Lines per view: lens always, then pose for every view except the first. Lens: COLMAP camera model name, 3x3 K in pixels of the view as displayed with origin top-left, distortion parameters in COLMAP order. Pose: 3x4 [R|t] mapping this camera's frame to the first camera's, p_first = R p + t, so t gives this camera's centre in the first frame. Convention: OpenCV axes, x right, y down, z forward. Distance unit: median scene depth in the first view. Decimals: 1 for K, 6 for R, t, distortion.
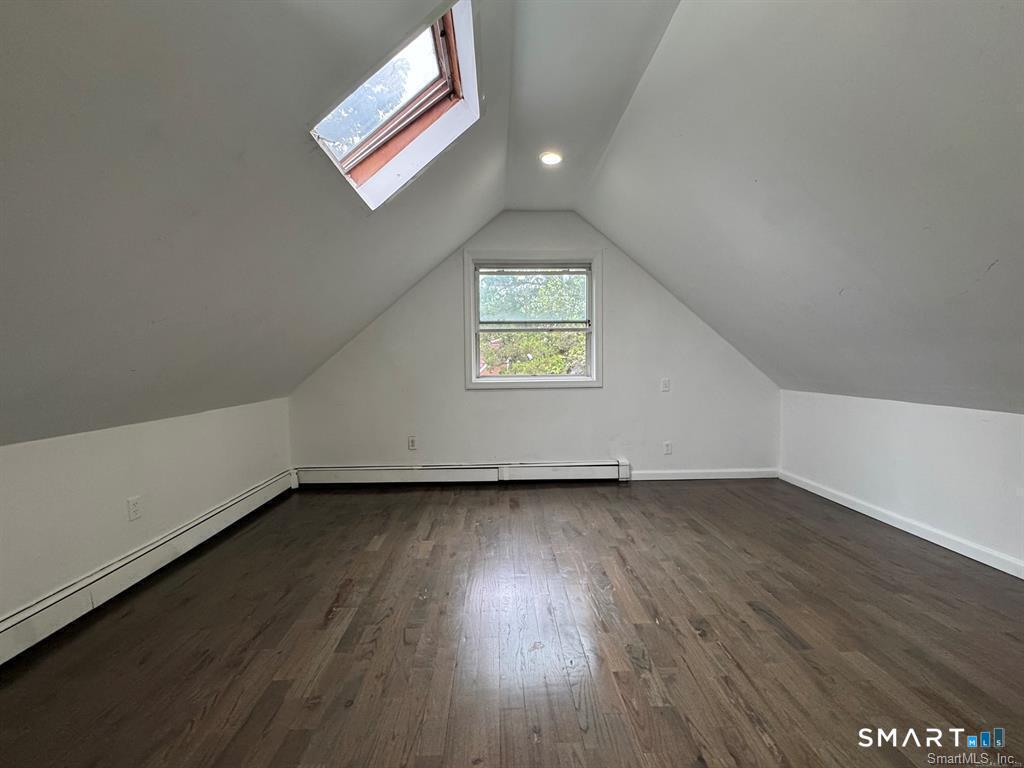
lens RADIAL K [[409.9, 0, 512.0], [0, 409.9, 381.6], [0, 0, 1]] dist [-0.004528, -0.000968]
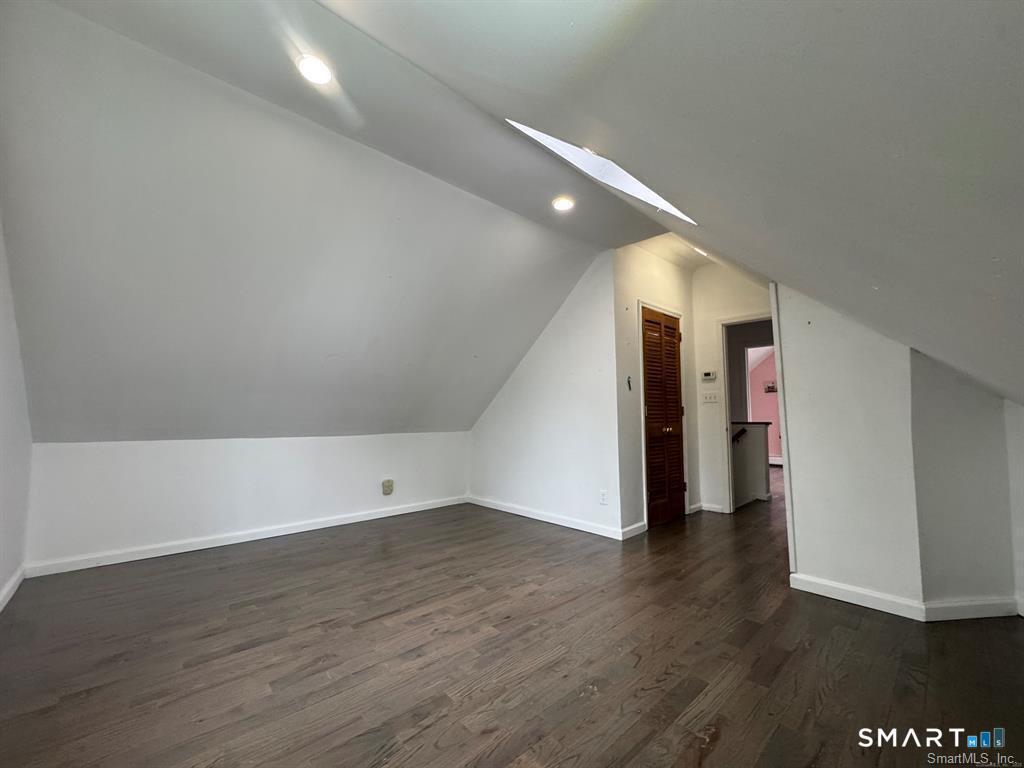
lens RADIAL K [[409.9, 0, 510.9], [0, 409.9, 384.4], [0, 0, 1]] dist [-0.004528, -0.000968]
pose [[-0.648818, 0.070271, 0.757692, -0.693045], [0.040952, 0.997508, -0.057445, -0.014645], [-0.759841, -0.006242, -0.650079, 1.507089]]
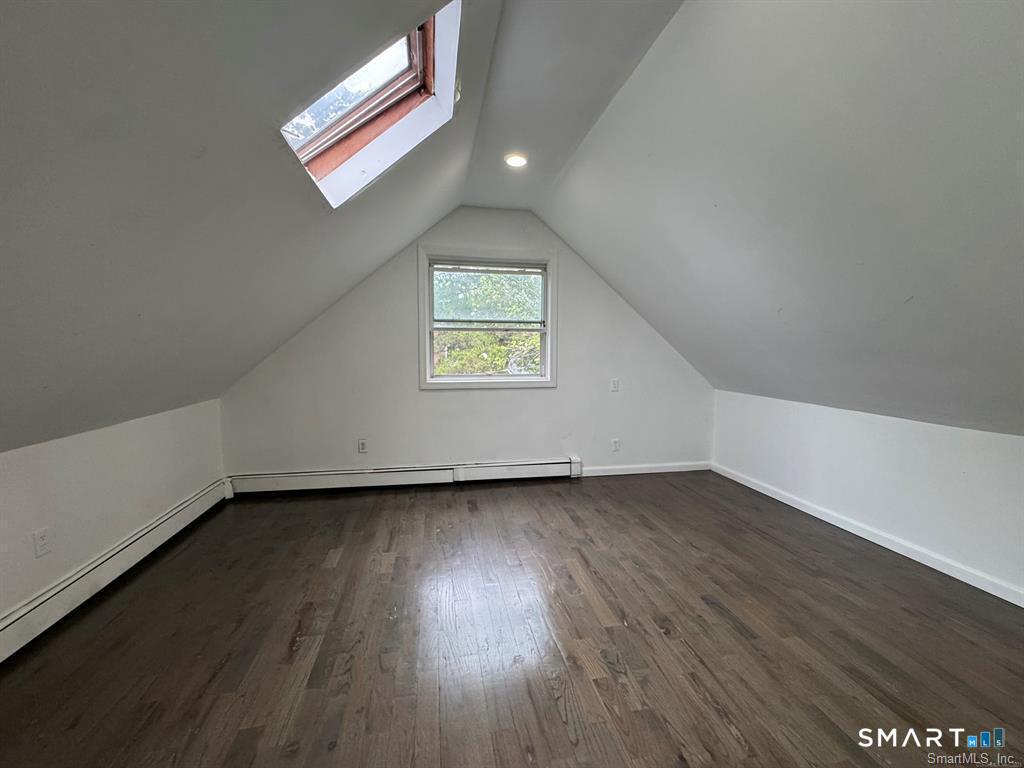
lens RADIAL K [[409.9, 0, 512.6], [0, 409.9, 381.4], [0, 0, 1]] dist [-0.004528, -0.000968]
pose [[0.987553, 0.002657, 0.157265, -0.085398], [-0.008153, 0.999378, 0.034315, -0.062670], [-0.157076, -0.035170, 0.986960, 0.014909]]
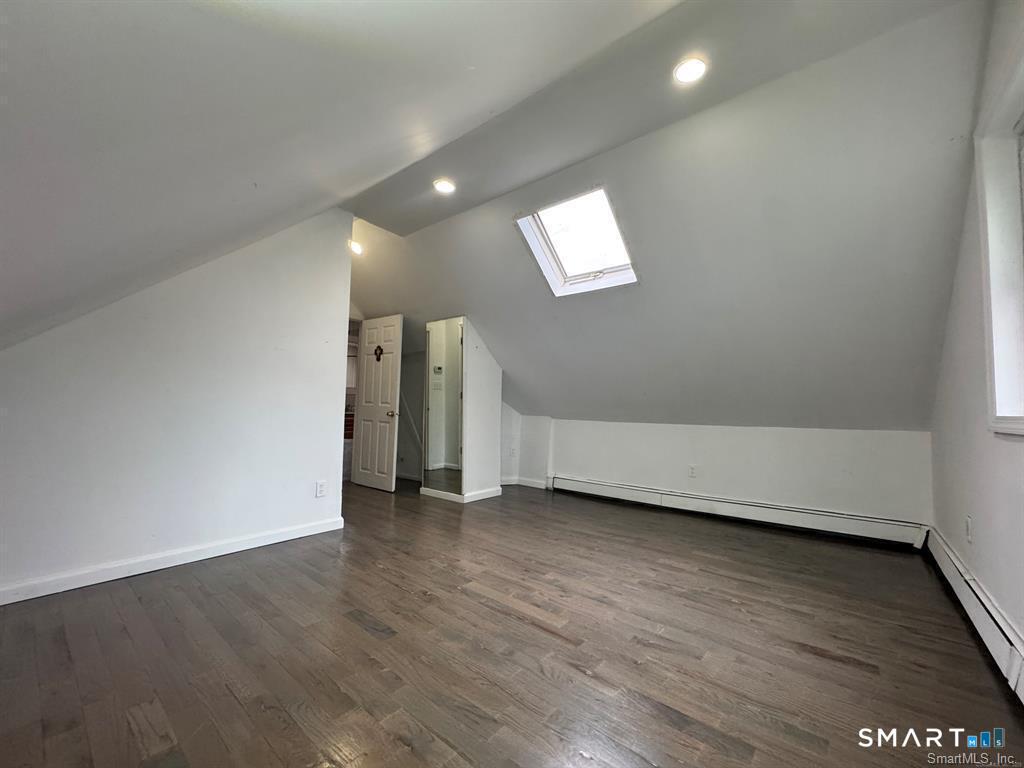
lens RADIAL K [[409.9, 0, 513.6], [0, 409.9, 384.9], [0, 0, 1]] dist [-0.004528, -0.000968]
pose [[-0.661916, -0.043891, -0.748292, 0.981405], [-0.044335, 0.998829, -0.019369, -0.002090], [0.748266, 0.020355, -0.663087, 1.582807]]
